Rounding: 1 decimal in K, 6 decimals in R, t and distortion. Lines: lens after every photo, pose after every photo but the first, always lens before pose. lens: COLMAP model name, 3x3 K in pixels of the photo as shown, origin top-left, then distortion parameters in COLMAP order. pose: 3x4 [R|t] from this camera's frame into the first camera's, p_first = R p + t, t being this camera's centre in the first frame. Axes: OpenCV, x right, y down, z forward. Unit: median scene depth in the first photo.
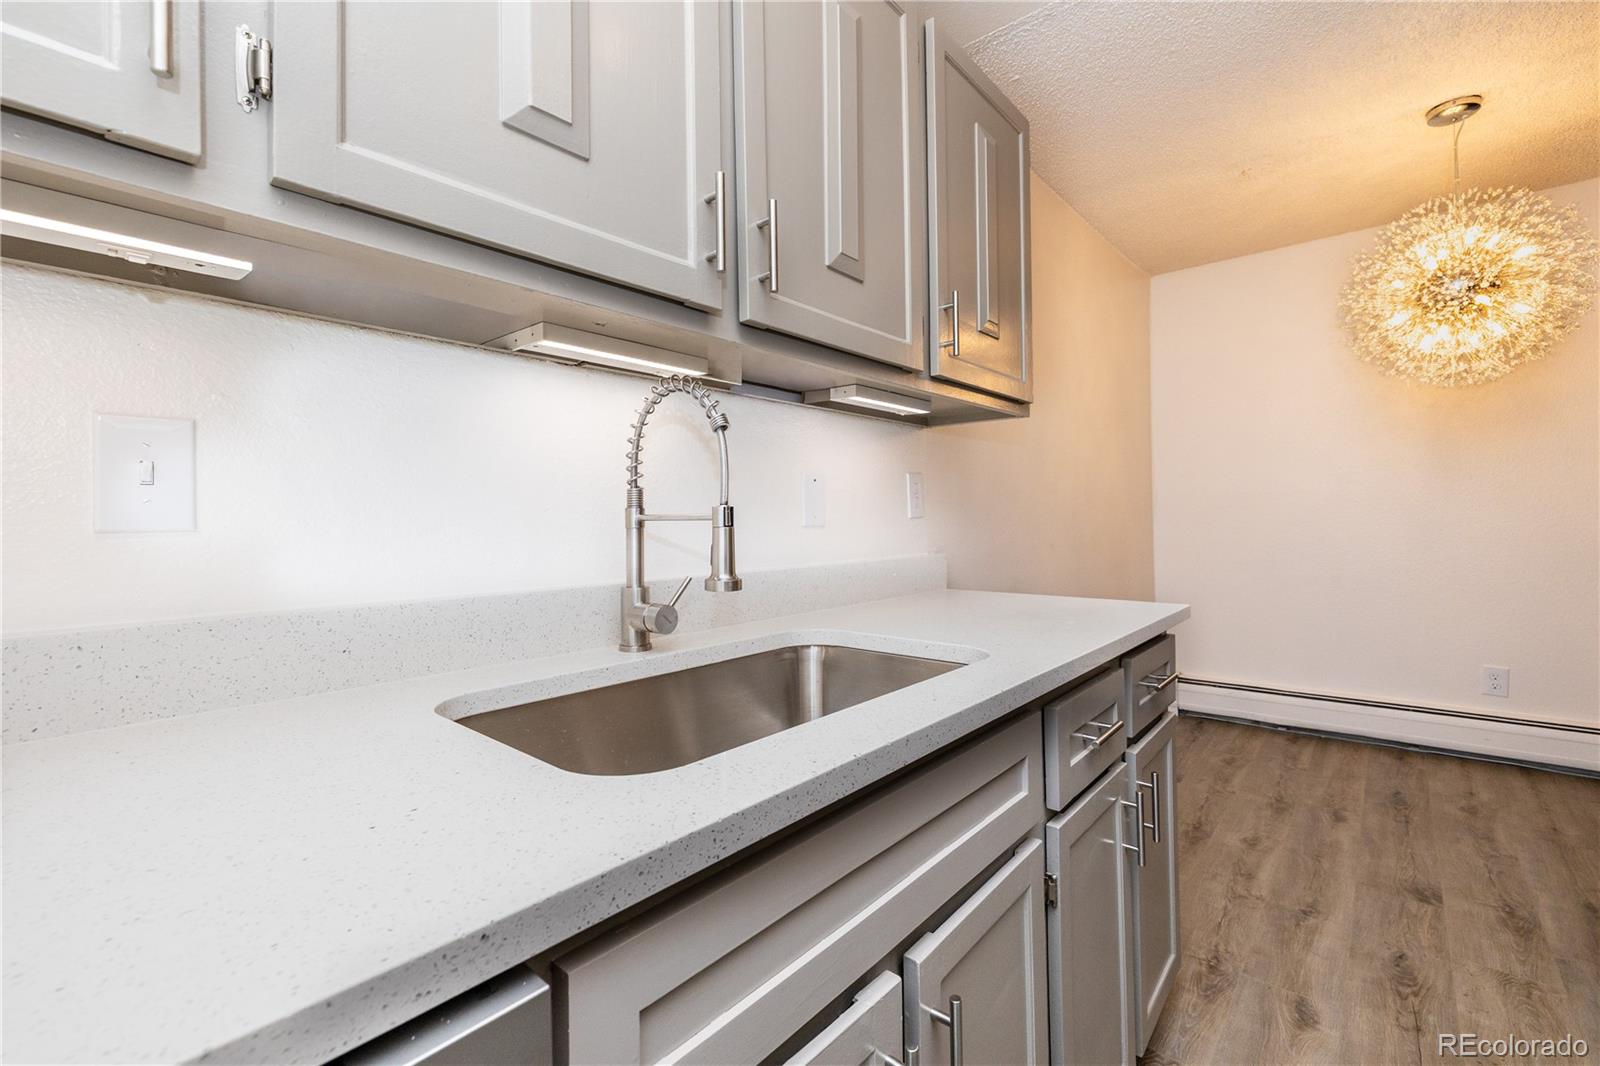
lens RADIAL K [[677.8, 0, 799.9], [0, 677.8, 518.2], [0, 0, 1]] dist [0.001617, -0.000522]
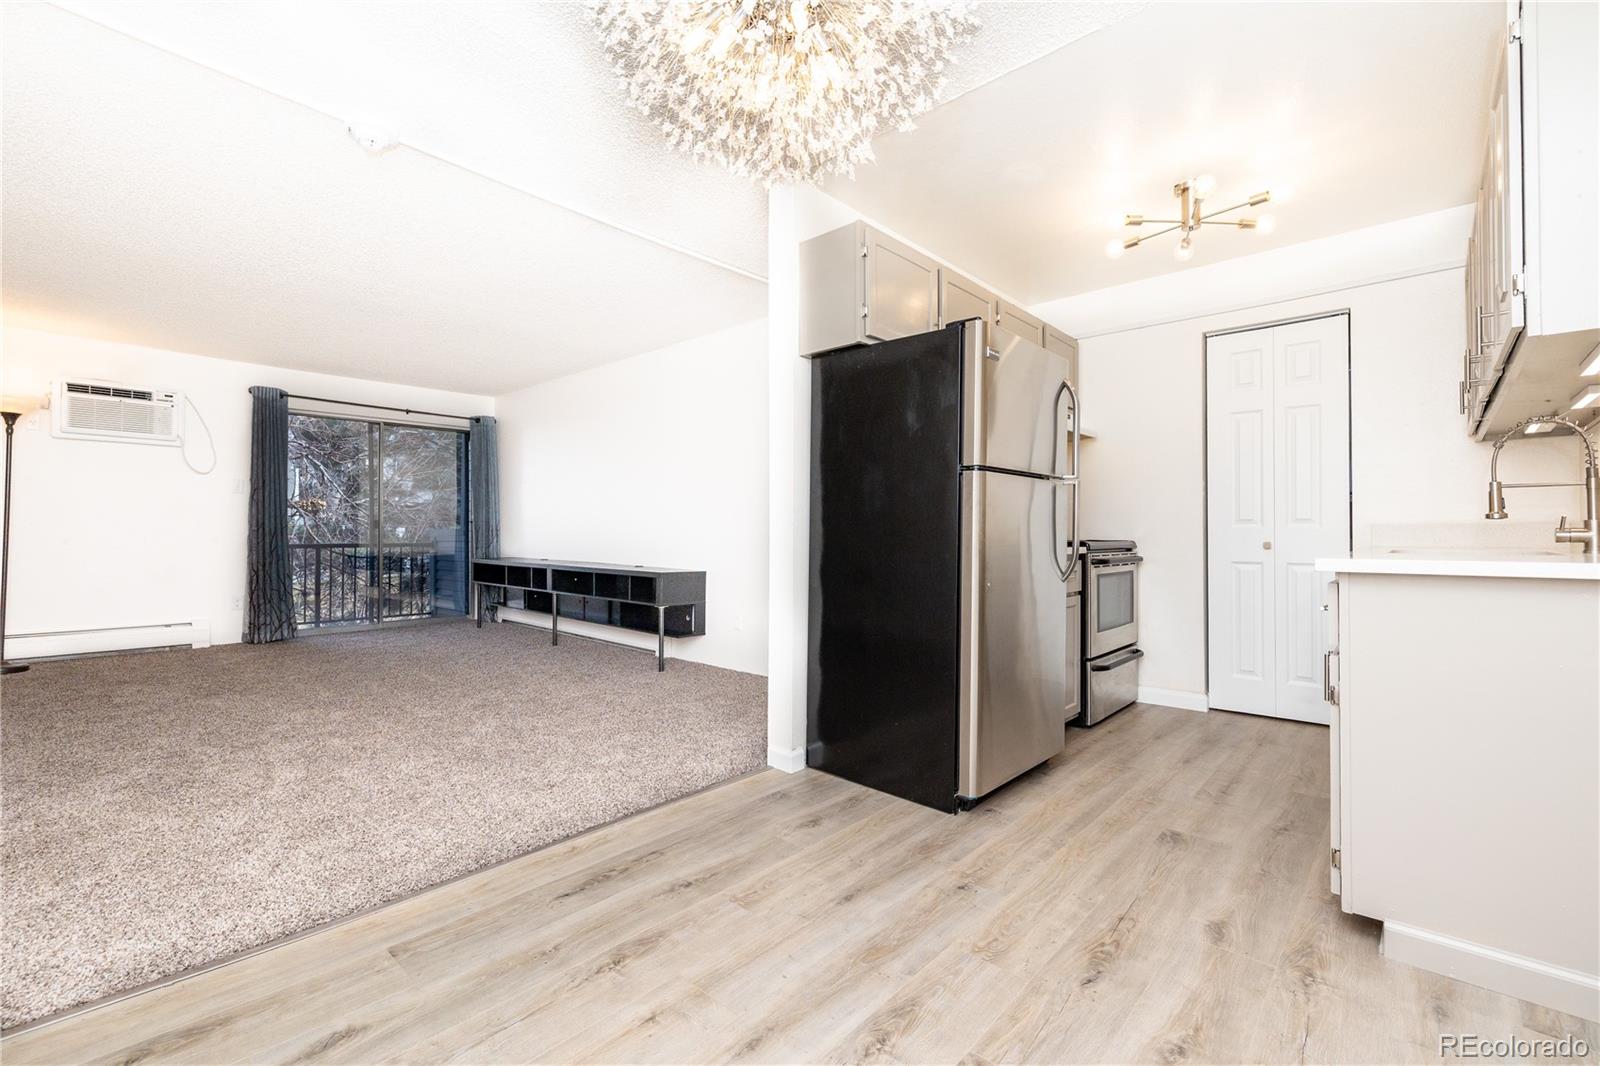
lens RADIAL K [[677.8, 0, 799.9], [0, 677.8, 518.2], [0, 0, 1]] dist [0.001617, -0.000522]
pose [[-0.999484, 0.016078, 0.027796, 1.490372], [0.015312, 0.999503, -0.027552, 0.091088], [-0.028226, -0.027112, -0.999234, 2.310381]]
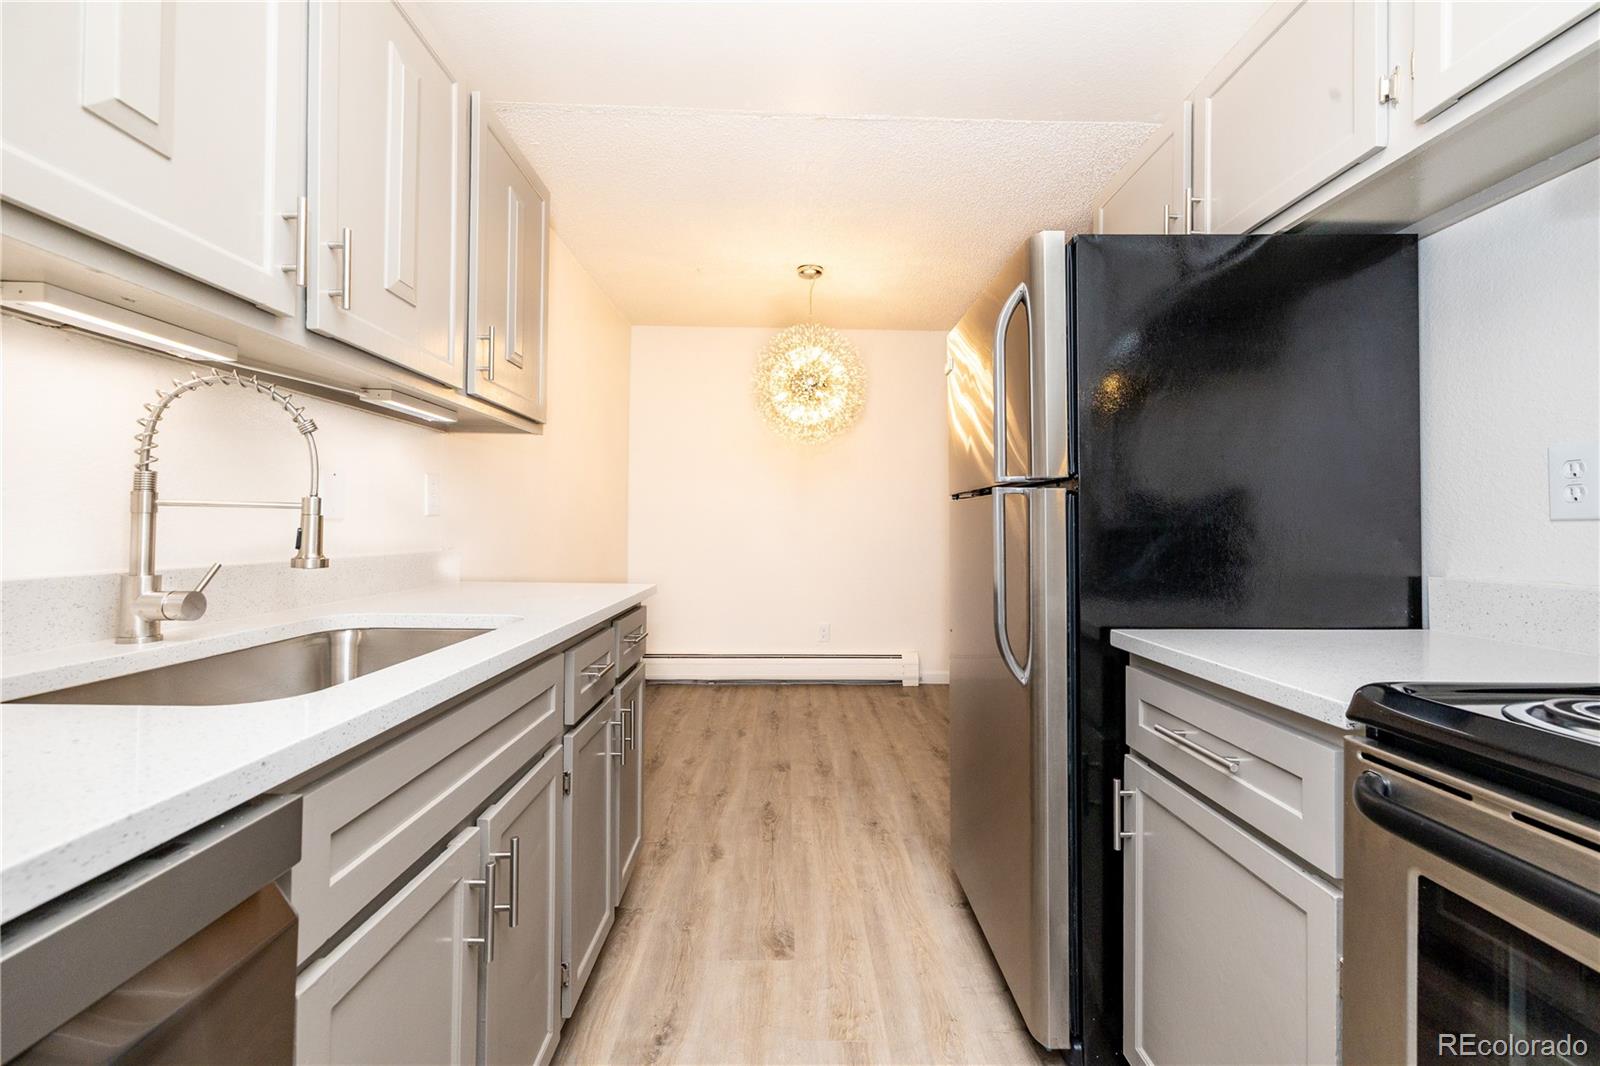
lens RADIAL K [[677.8, 0, 799.9], [0, 677.8, 518.2], [0, 0, 1]] dist [0.001617, -0.000522]
pose [[0.740455, 0.031400, 0.671372, -0.167044], [-0.023918, 0.999506, -0.020368, 0.016242], [-0.671680, -0.000977, 0.740840, -0.262543]]
